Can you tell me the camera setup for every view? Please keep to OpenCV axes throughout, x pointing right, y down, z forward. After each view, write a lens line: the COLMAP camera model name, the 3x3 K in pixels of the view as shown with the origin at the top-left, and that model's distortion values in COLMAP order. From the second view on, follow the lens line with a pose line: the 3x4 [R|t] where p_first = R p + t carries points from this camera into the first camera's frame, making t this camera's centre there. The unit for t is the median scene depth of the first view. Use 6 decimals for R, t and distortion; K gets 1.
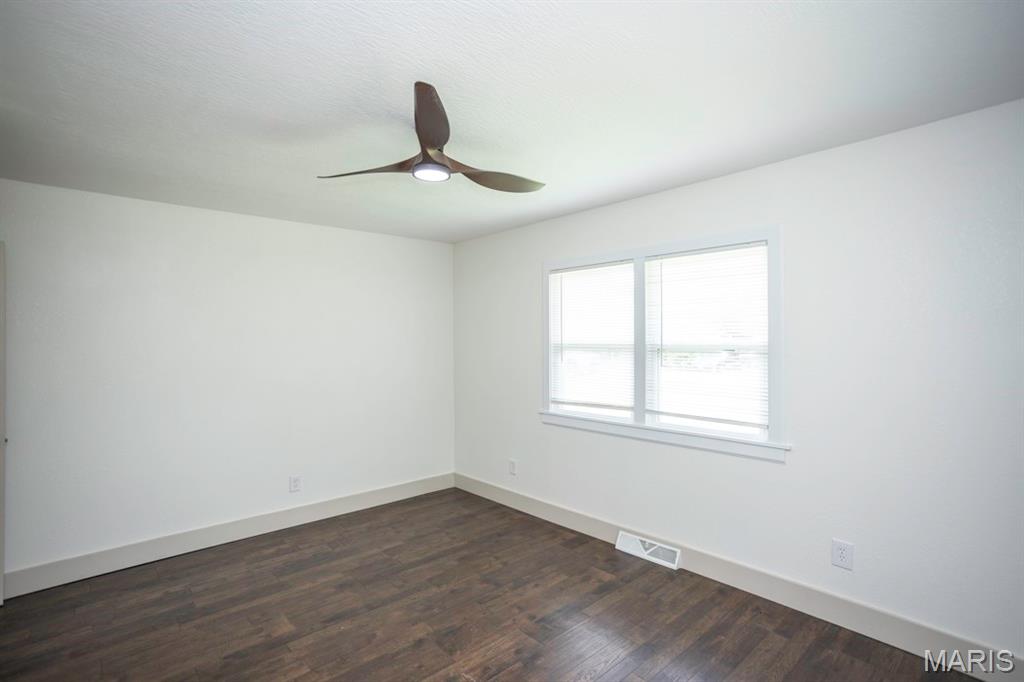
lens RADIAL K [[508.1, 0, 509.6], [0, 508.1, 342.8], [0, 0, 1]] dist [-0.015592, 0.000528]
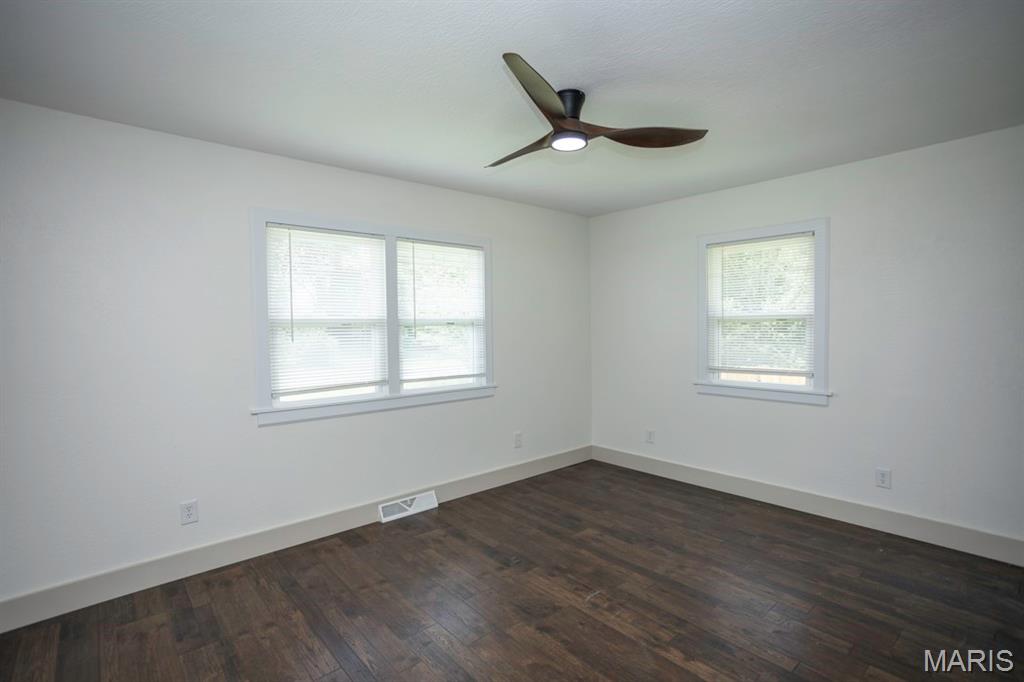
lens RADIAL K [[508.1, 0, 509.6], [0, 508.1, 342.8], [0, 0, 1]] dist [-0.015592, 0.000528]
pose [[-0.019177, -0.030372, 0.999355, -0.824150], [0.010696, 0.999475, 0.030581, 0.023495], [-0.999759, 0.011275, -0.018842, 0.803770]]
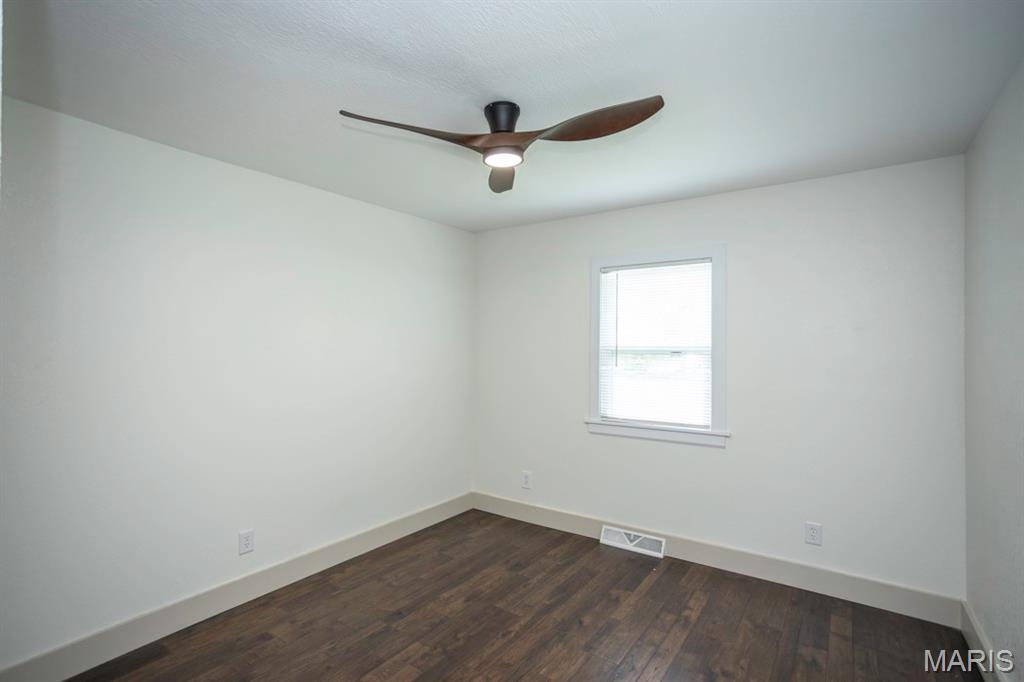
lens RADIAL K [[435.5, 0, 552.8], [0, 435.5, 335.3], [0, 0, 1]] dist [-0.011842, -0.000039]
pose [[0.954288, 0.005244, 0.298841, -0.160117], [0.001587, 0.999743, -0.022612, -0.001161], [-0.298883, 0.022053, 0.954035, 0.176763]]
